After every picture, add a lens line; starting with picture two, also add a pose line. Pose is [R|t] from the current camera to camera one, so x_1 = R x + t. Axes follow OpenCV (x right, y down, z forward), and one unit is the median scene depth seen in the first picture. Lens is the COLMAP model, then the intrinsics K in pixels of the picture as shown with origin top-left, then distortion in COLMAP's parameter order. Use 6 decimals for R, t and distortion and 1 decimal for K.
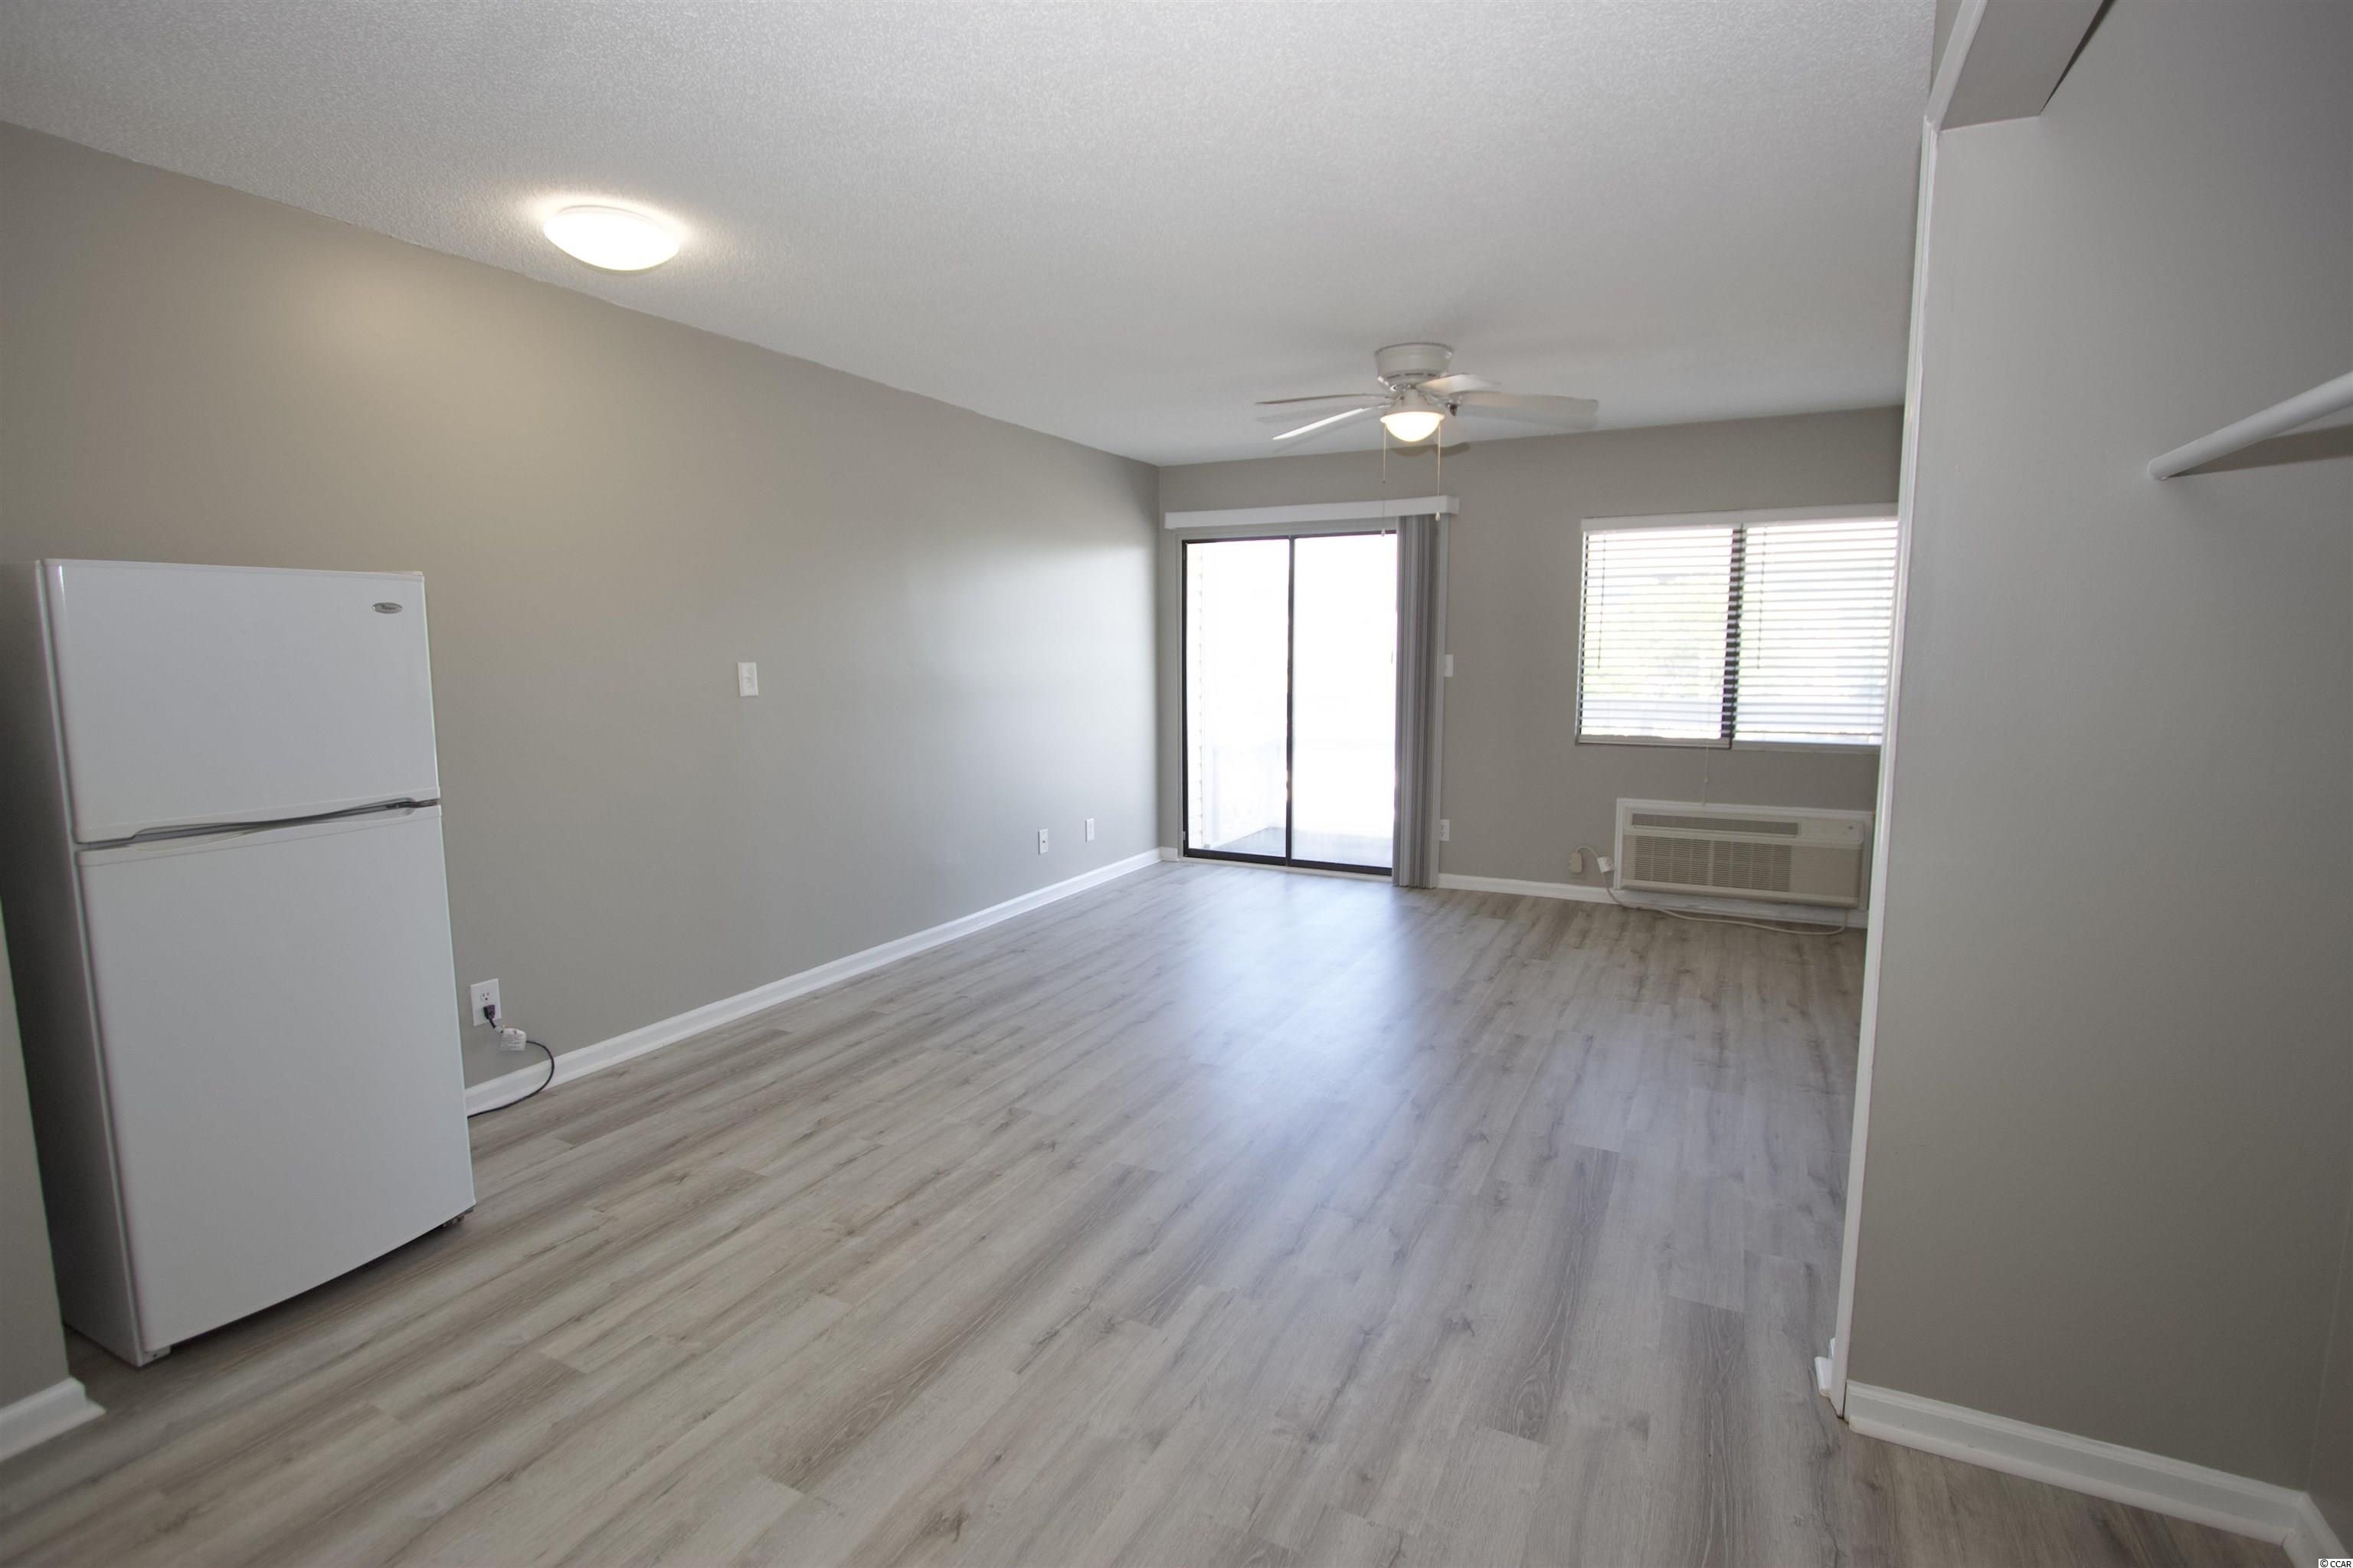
lens RADIAL K [[1091.9, 0, 1193.5], [0, 1091.9, 785.0], [0, 0, 1]] dist [-0.015768, 0.001511]
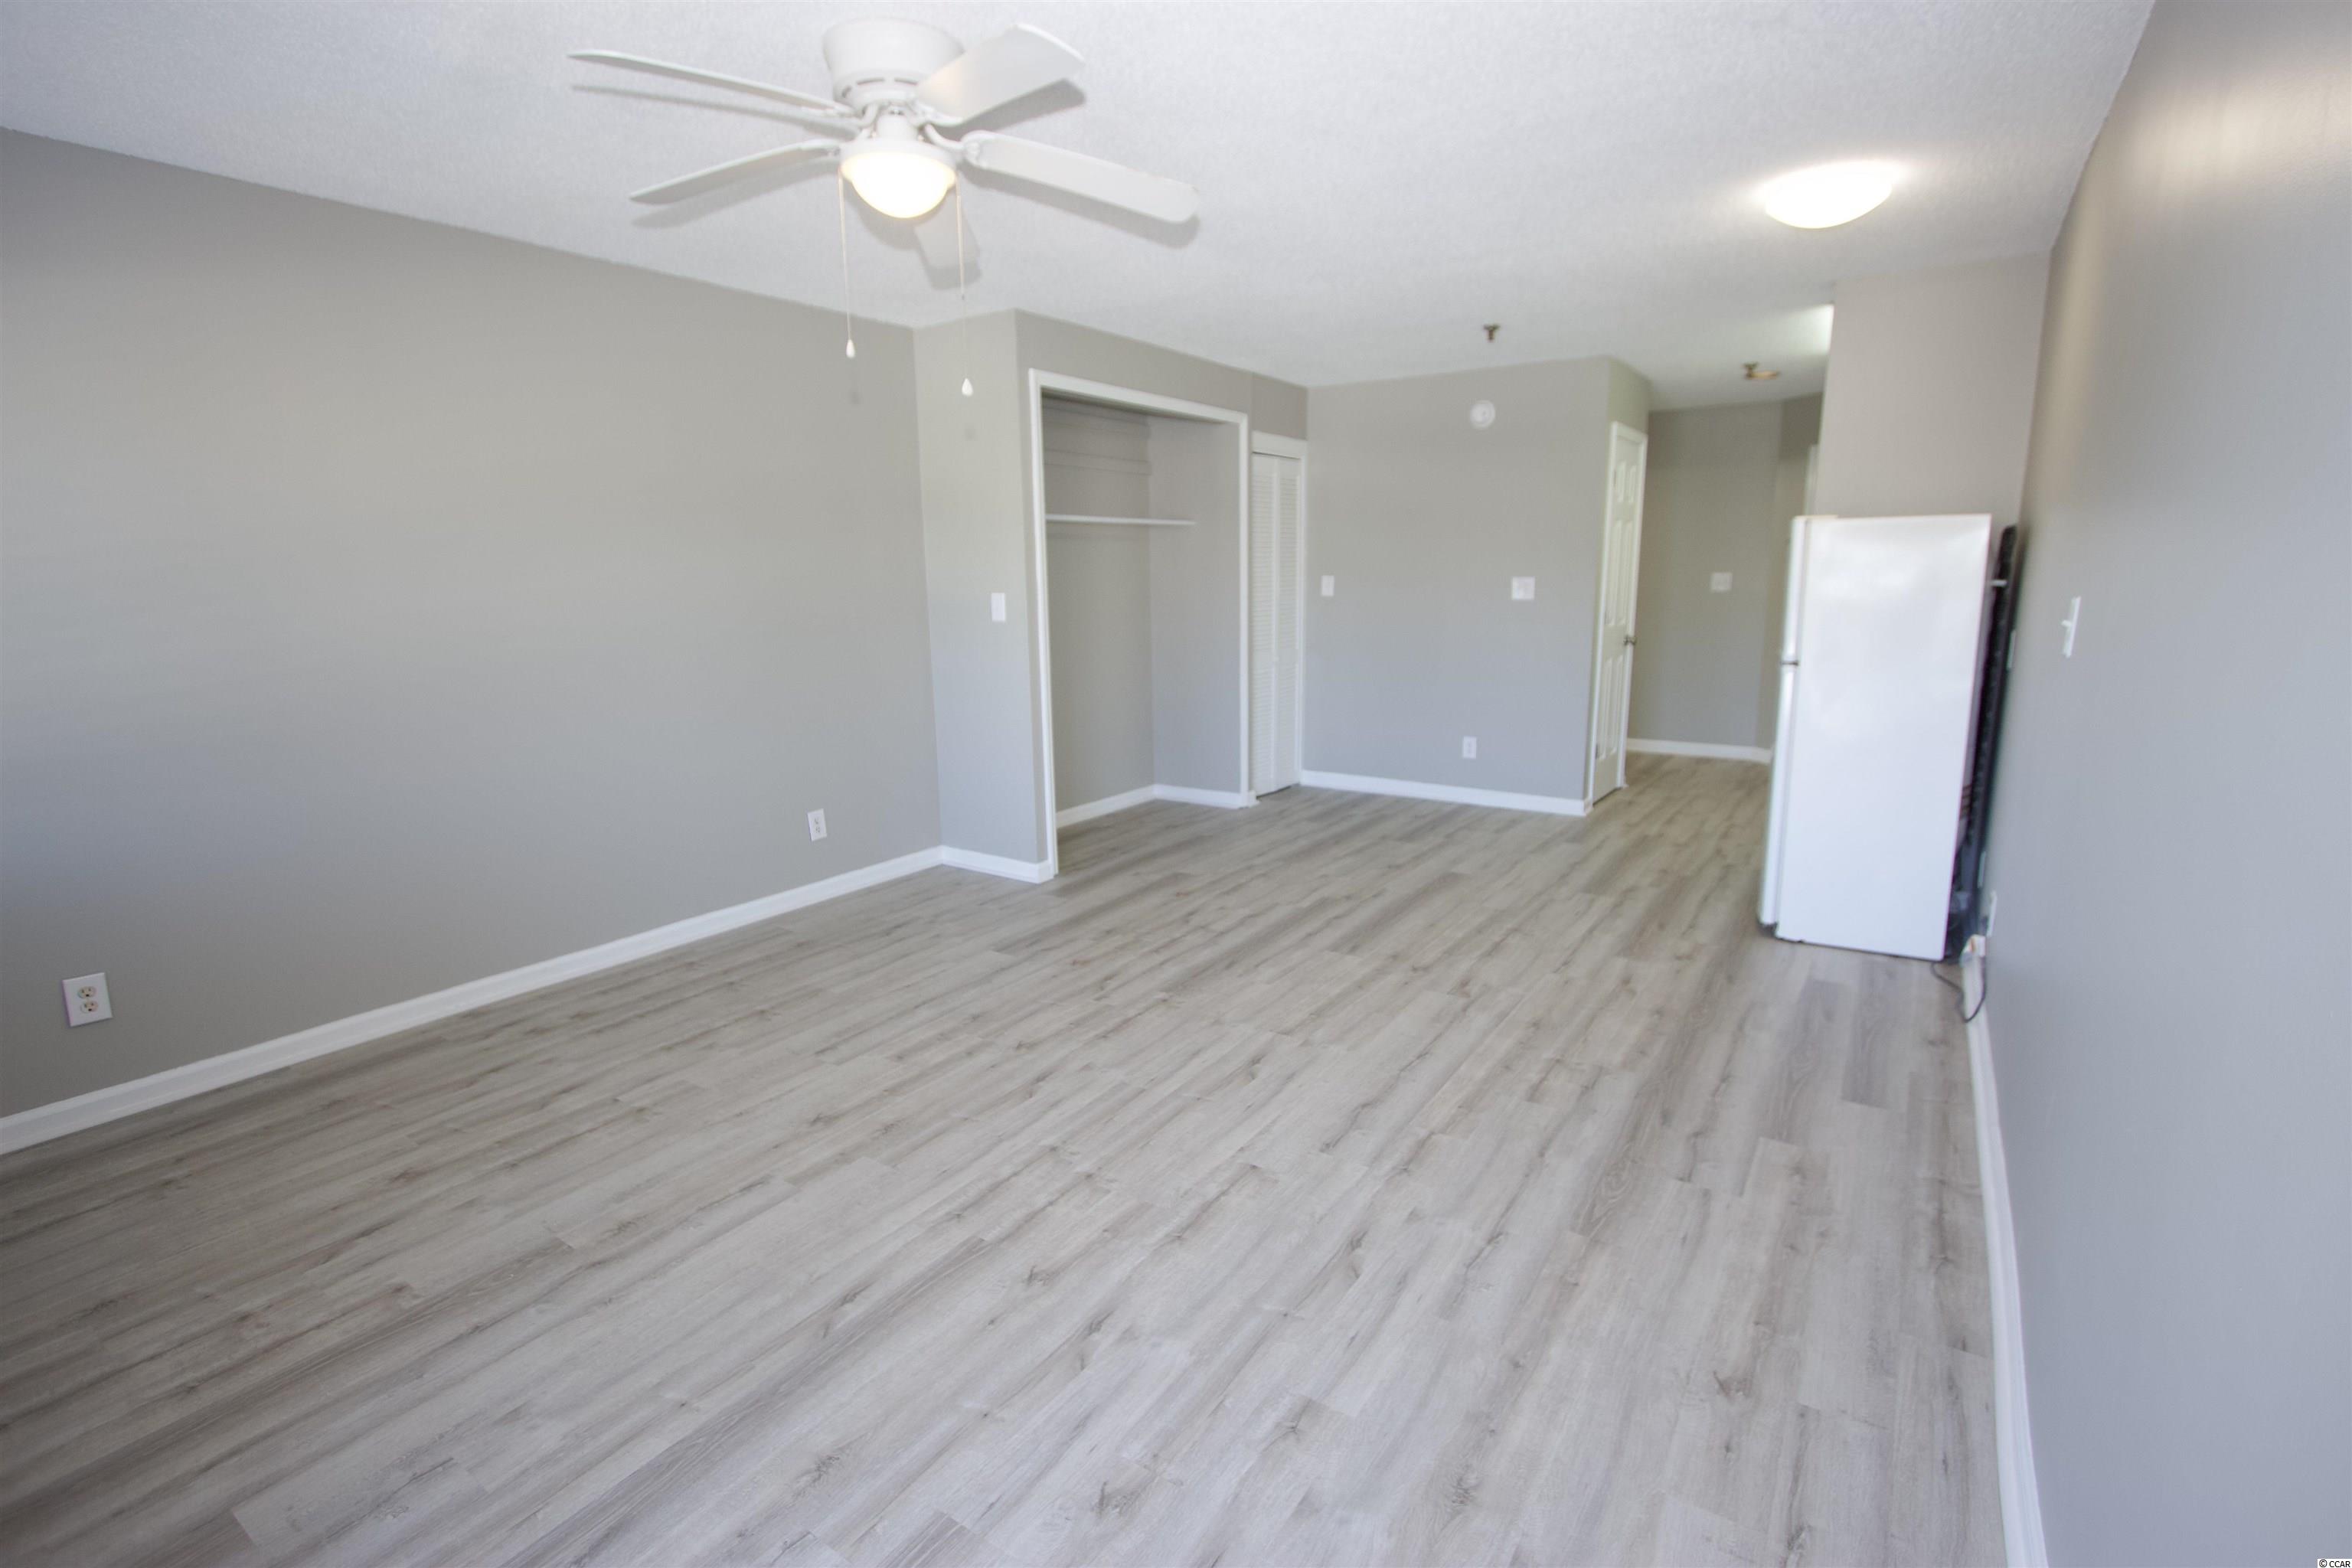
lens RADIAL K [[1083.9, 0, 1176.0], [0, 1083.9, 784.0], [0, 0, 1]] dist [-0.016793, -0.000304]
pose [[-0.990191, -0.012315, 0.139176, -0.023435], [0.033092, 0.947096, 0.319239, -0.243773], [-0.135744, 0.320714, -0.937399, 1.843543]]
